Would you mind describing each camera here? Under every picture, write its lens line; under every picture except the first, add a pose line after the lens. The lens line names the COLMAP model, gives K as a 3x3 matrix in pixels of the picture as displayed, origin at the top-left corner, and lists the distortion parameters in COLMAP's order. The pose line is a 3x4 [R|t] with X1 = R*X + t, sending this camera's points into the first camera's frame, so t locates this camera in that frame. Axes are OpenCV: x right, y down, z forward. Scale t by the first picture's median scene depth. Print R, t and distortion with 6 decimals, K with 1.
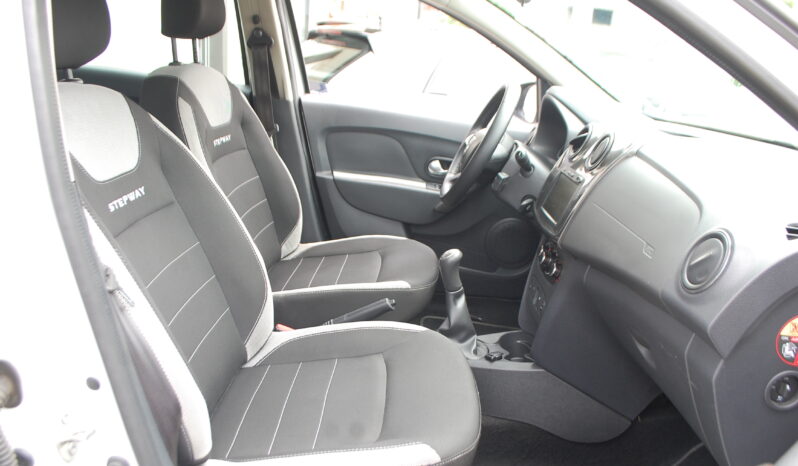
lens RADIAL K [[611.7, 0, 388.9], [0, 611.7, 248.3], [0, 0, 1]] dist [-0.090684, 0.003311]
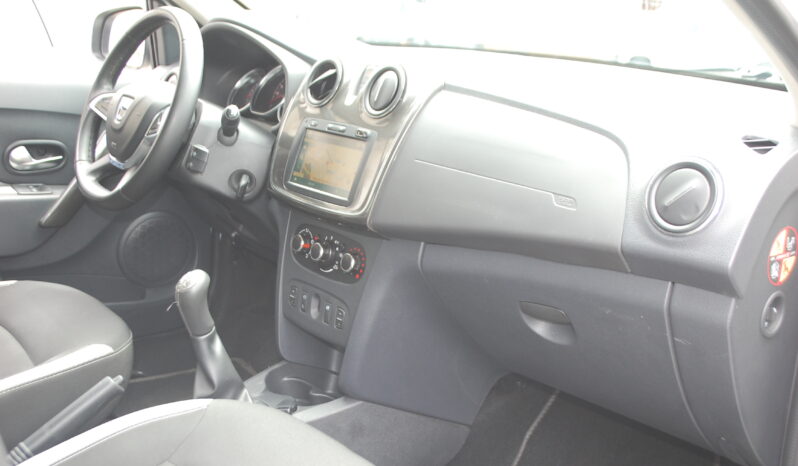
lens RADIAL K [[854.3, 0, 399.0], [0, 854.3, 233.0], [0, 0, 1]] dist [-0.087035, 0.008996]
pose [[0.741828, -0.216309, 0.634746, -0.292780], [0.220462, 0.972601, 0.073789, -0.056084], [-0.633316, 0.085198, 0.769190, 0.167636]]
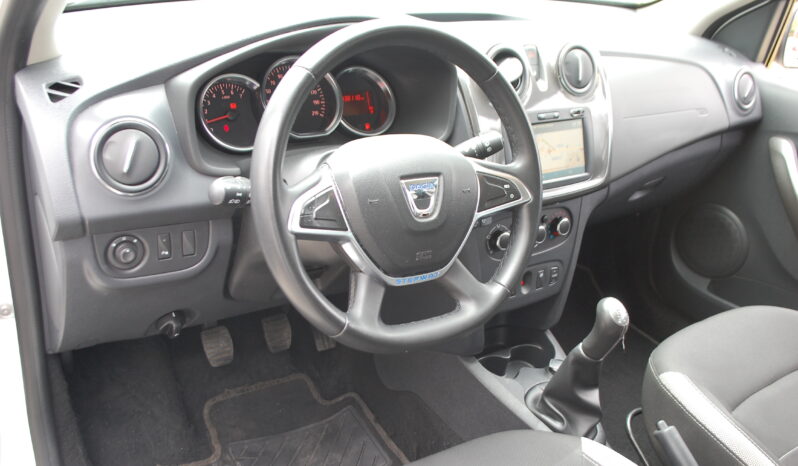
lens RADIAL K [[708.9, 0, 374.2], [0, 708.9, 234.8], [0, 0, 1]] dist [-0.082445, -0.001739]
pose [[-0.552907, -0.488557, 0.674986, -0.211266], [0.119319, 0.755299, 0.644427, -0.544934], [-0.824655, 0.436847, -0.359316, 1.425983]]
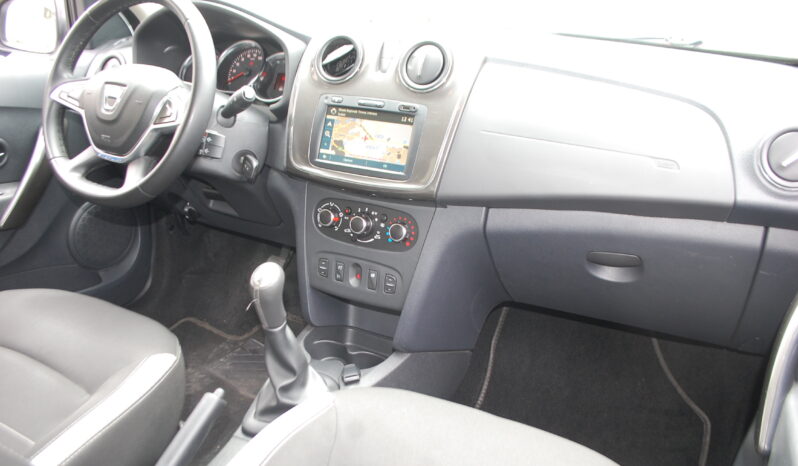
lens RADIAL K [[611.7, 0, 388.9], [0, 611.7, 248.3], [0, 0, 1]] dist [-0.090684, 0.003311]
pose [[0.429891, -0.396410, 0.811204, -0.334627], [0.269963, 0.913795, 0.303479, -0.168030], [-0.861576, 0.088532, 0.499849, 0.578267]]
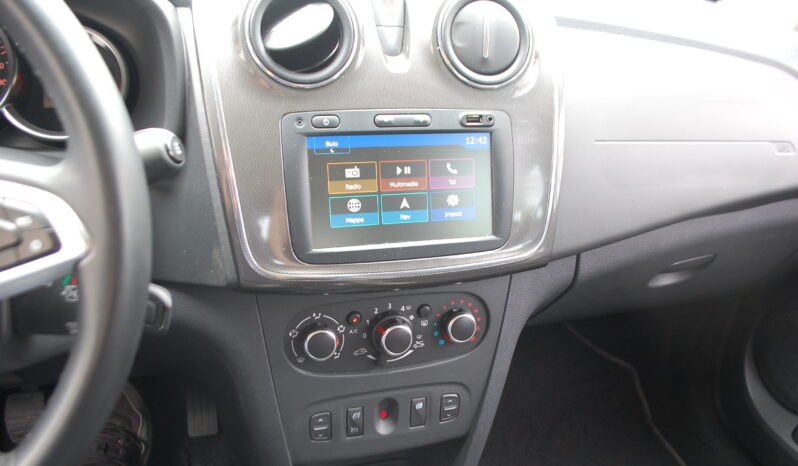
lens RADIAL K [[611.7, 0, 388.9], [0, 611.7, 248.3], [0, 0, 1]] dist [-0.090684, 0.003311]
pose [[-0.306170, -0.513859, 0.801379, -0.042422], [0.201733, 0.787666, 0.582139, -0.263811], [-0.930357, 0.339898, -0.137497, 1.005422]]
